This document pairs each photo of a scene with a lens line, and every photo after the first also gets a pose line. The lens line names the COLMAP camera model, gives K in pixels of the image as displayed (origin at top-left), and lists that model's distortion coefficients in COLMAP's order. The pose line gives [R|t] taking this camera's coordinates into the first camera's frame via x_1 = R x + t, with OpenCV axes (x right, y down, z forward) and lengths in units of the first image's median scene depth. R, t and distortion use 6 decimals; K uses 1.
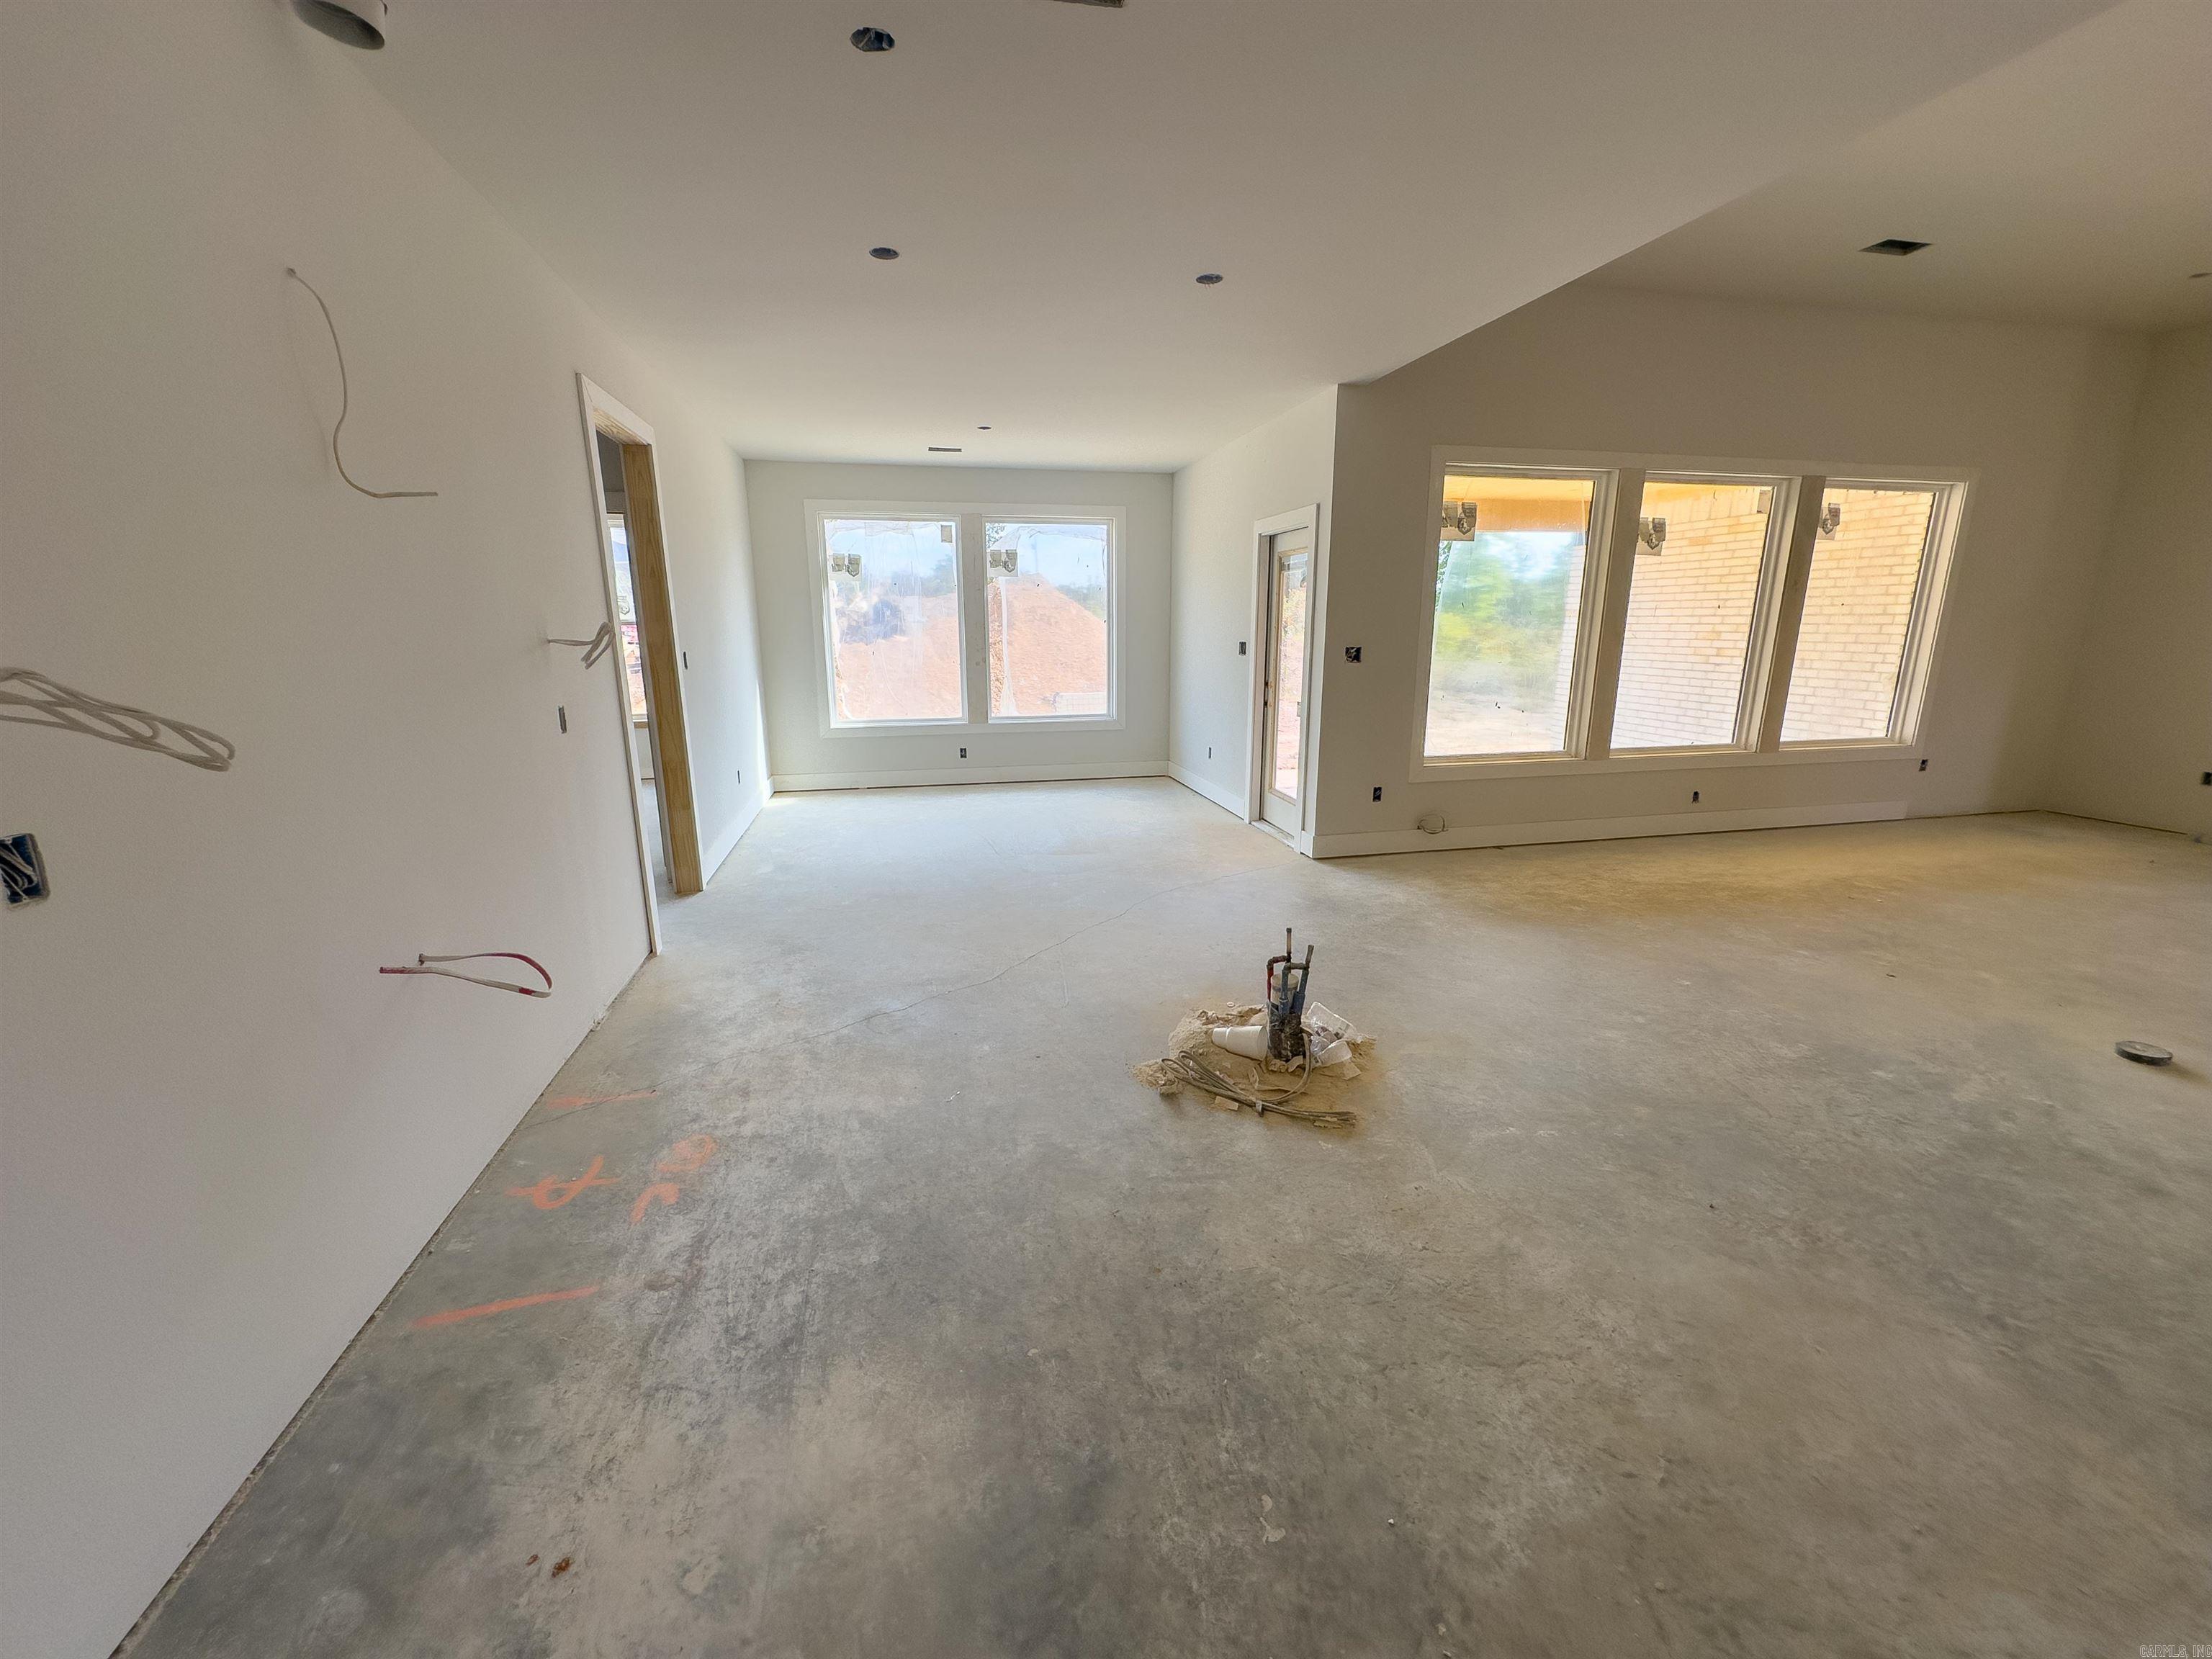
lens RADIAL K [[885.1, 0, 1105.6], [0, 885.1, 831.0], [0, 0, 1]] dist [0.002292, 0.000152]
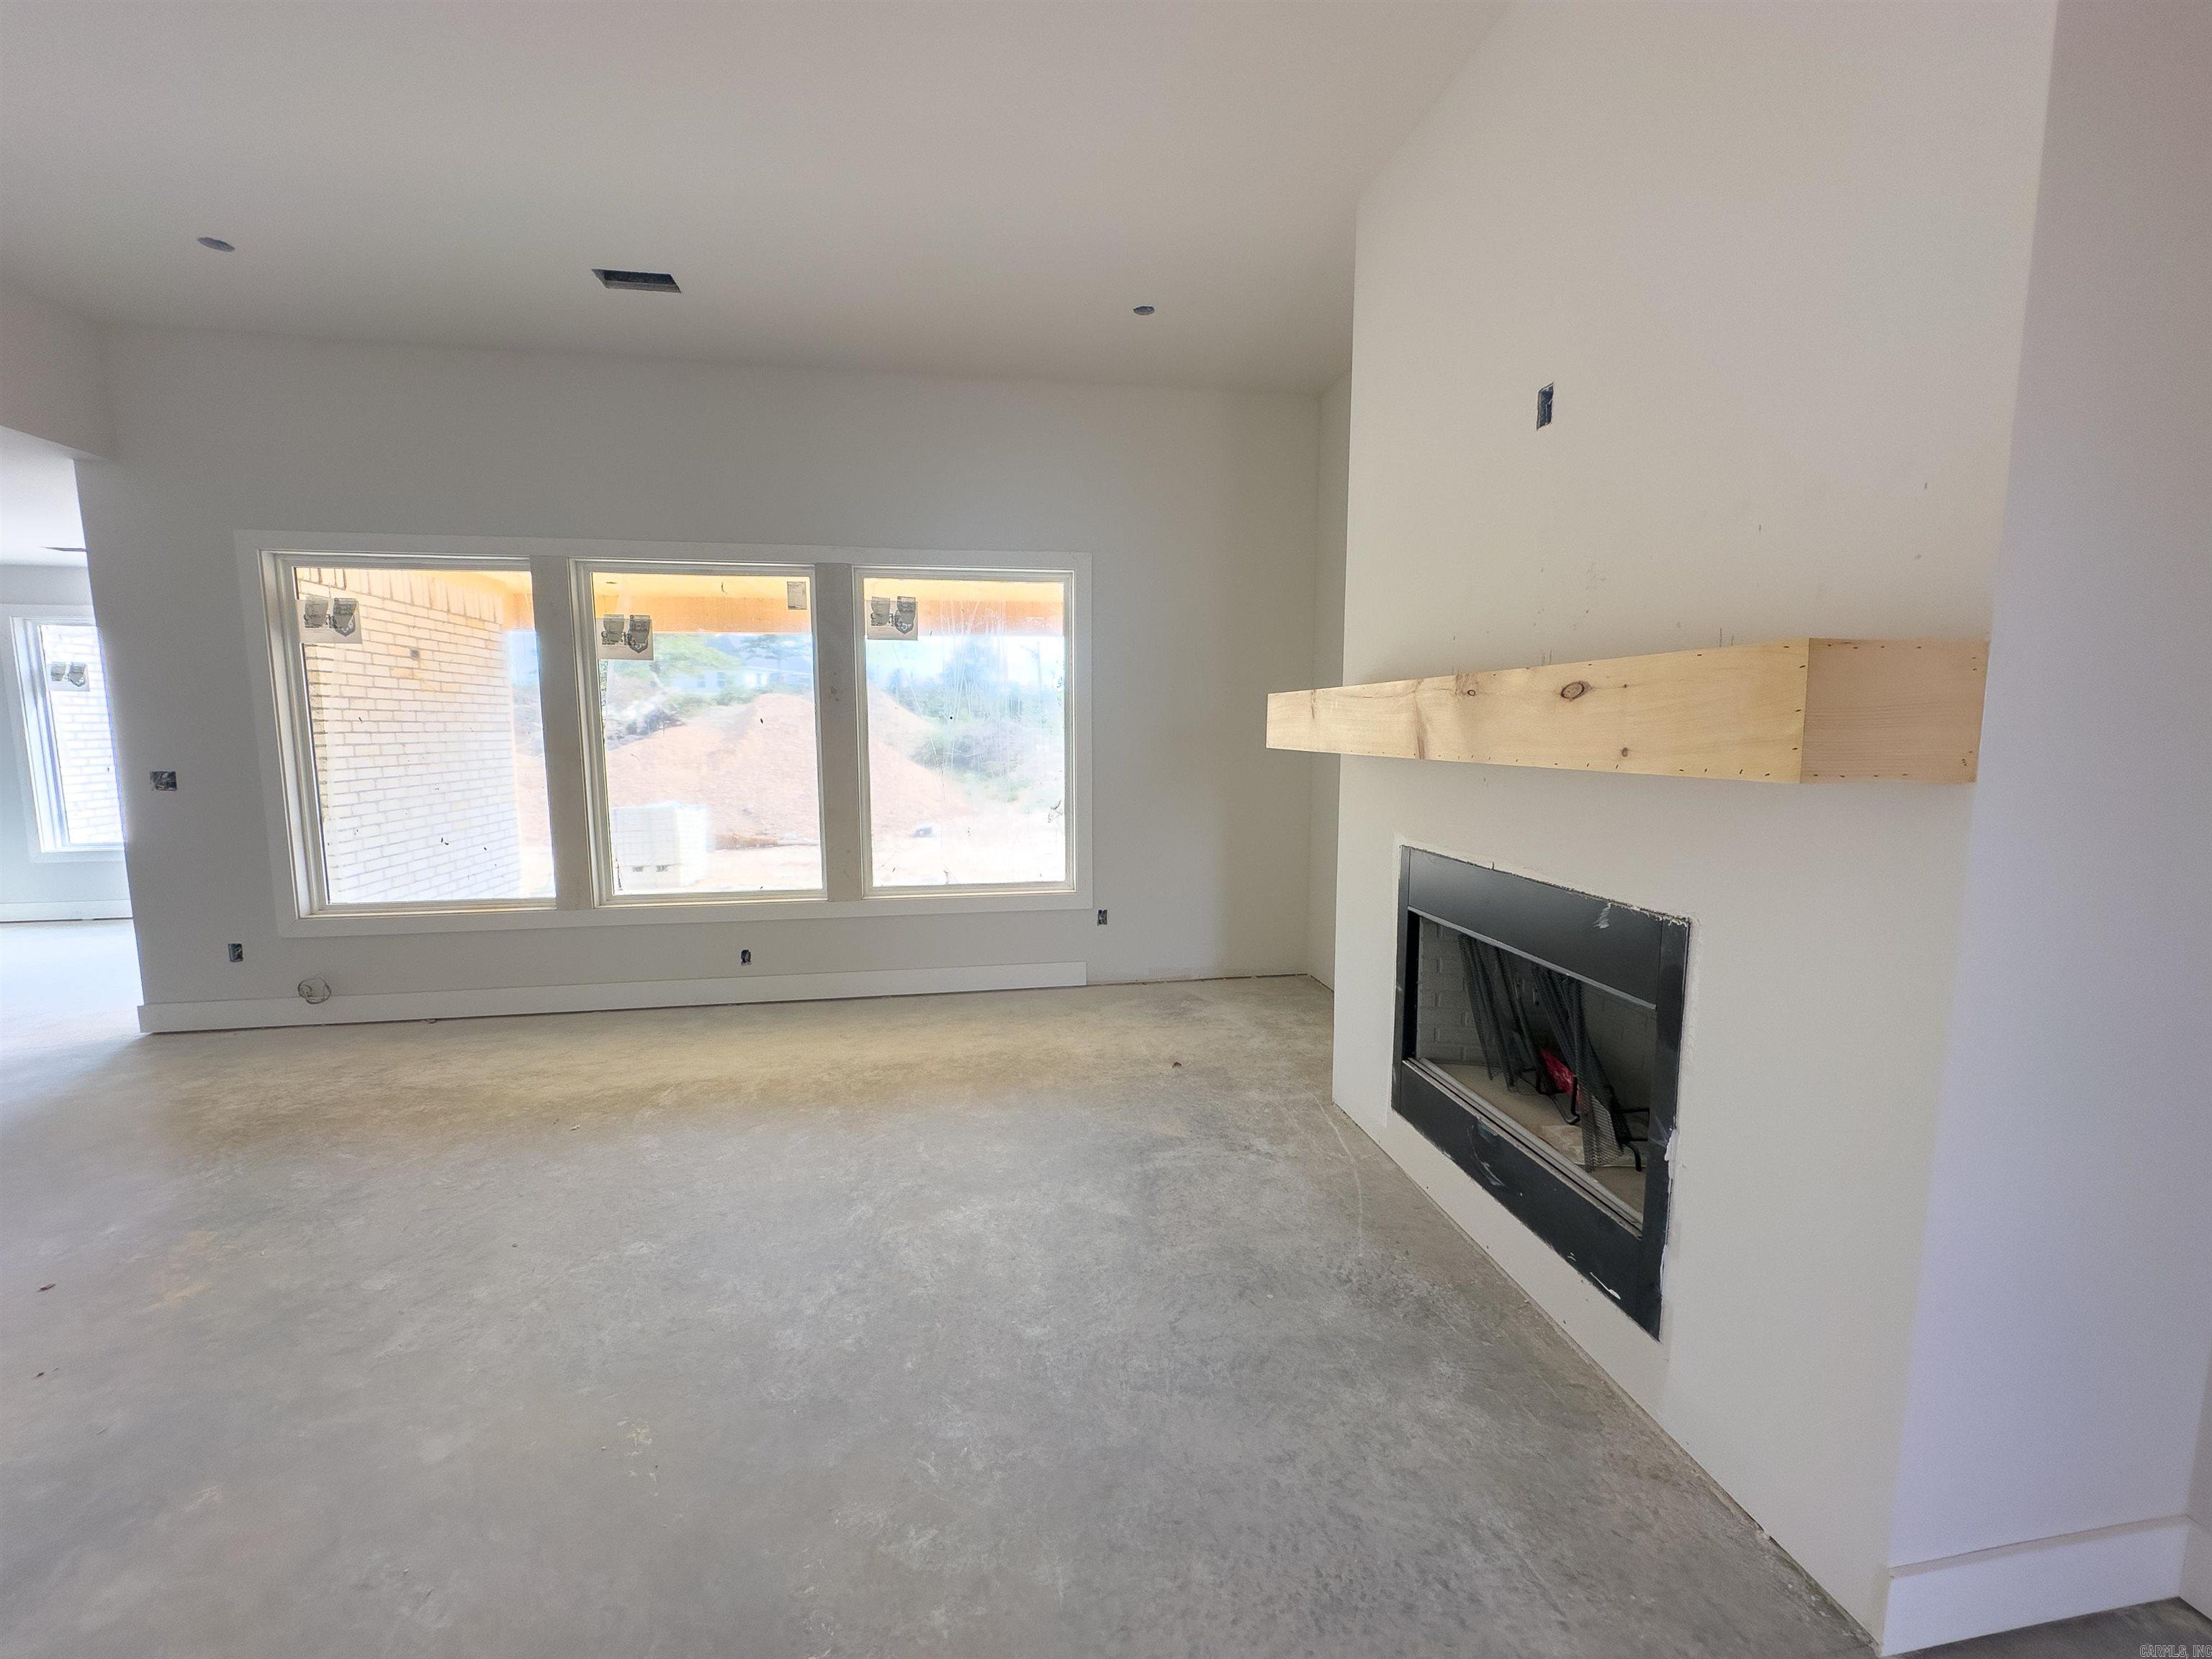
lens RADIAL K [[885.1, 0, 1105.1], [0, 885.1, 828.1], [0, 0, 1]] dist [0.002292, 0.000152]
pose [[0.997787, 0.007177, -0.066107, 1.200211], [-0.015082, 0.992675, -0.119871, -0.072604], [0.064763, 0.120602, 0.990586, 0.261812]]
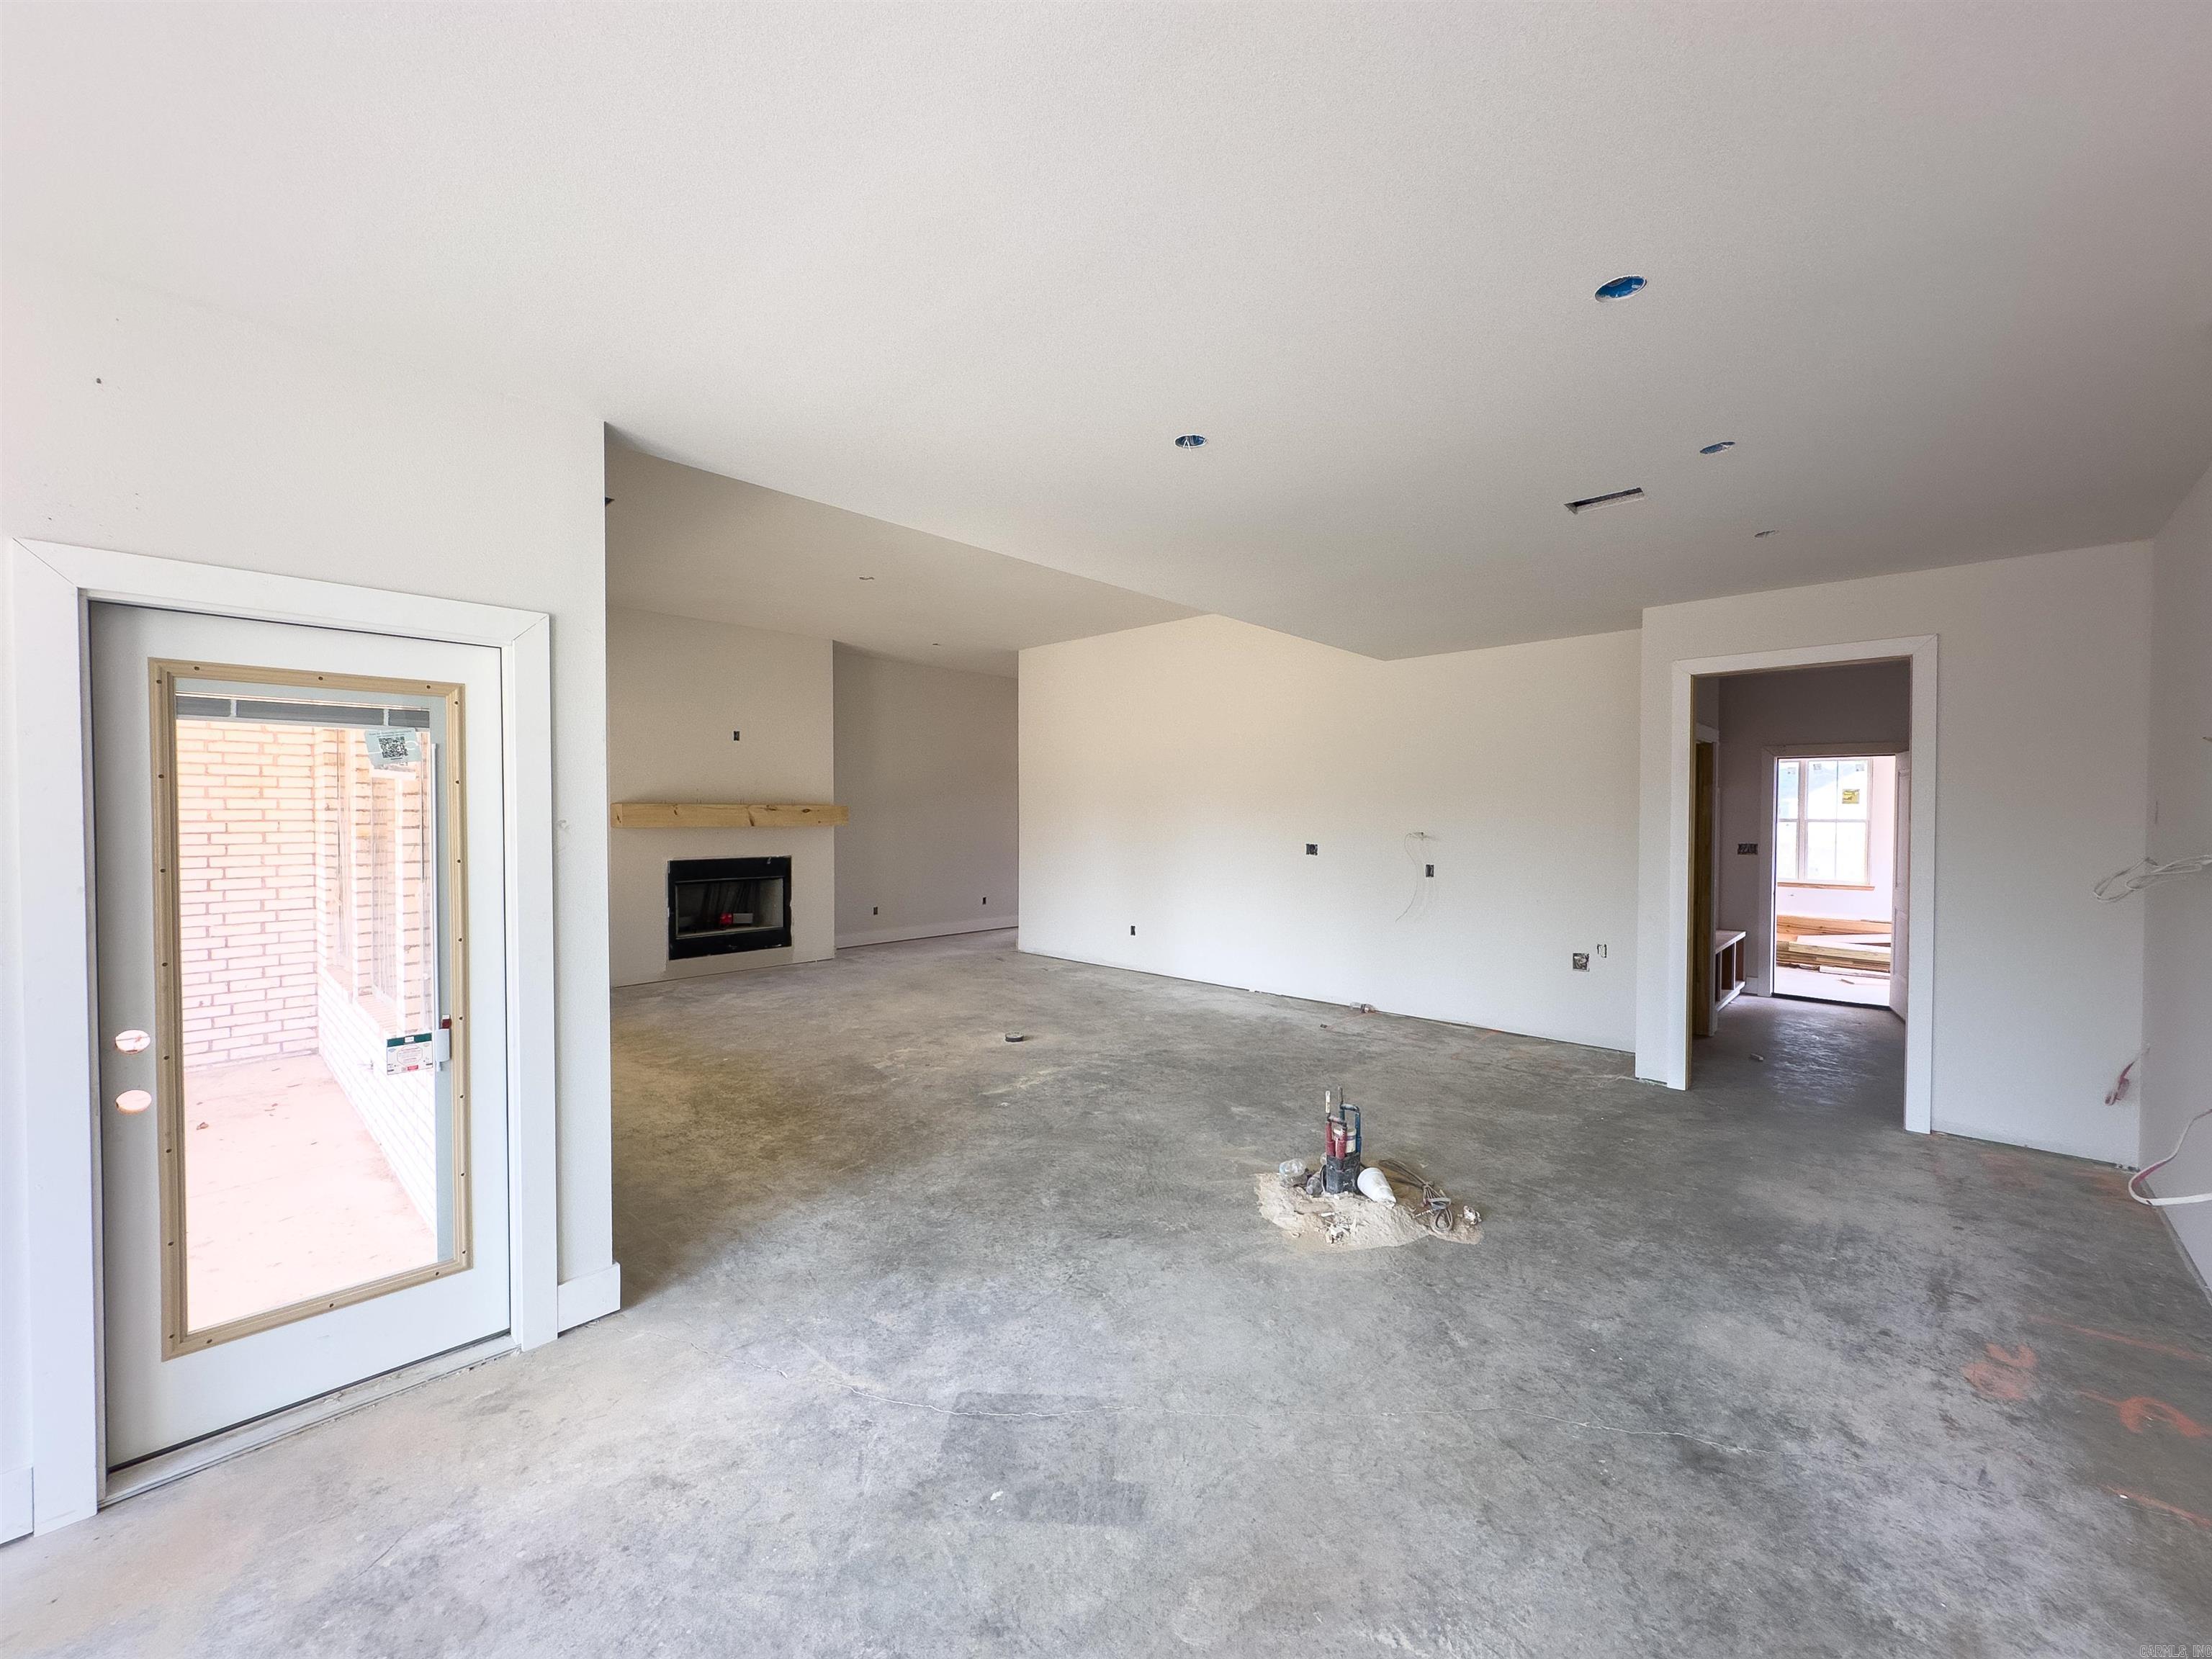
lens RADIAL K [[885.1, 0, 1108.0], [0, 885.1, 824.0], [0, 0, 1]] dist [0.002292, 0.000152]
pose [[-0.563598, -0.008740, 0.826003, -0.343879], [0.190319, 0.971668, 0.140140, -0.263233], [-0.803826, 0.236187, -0.545967, 1.037183]]
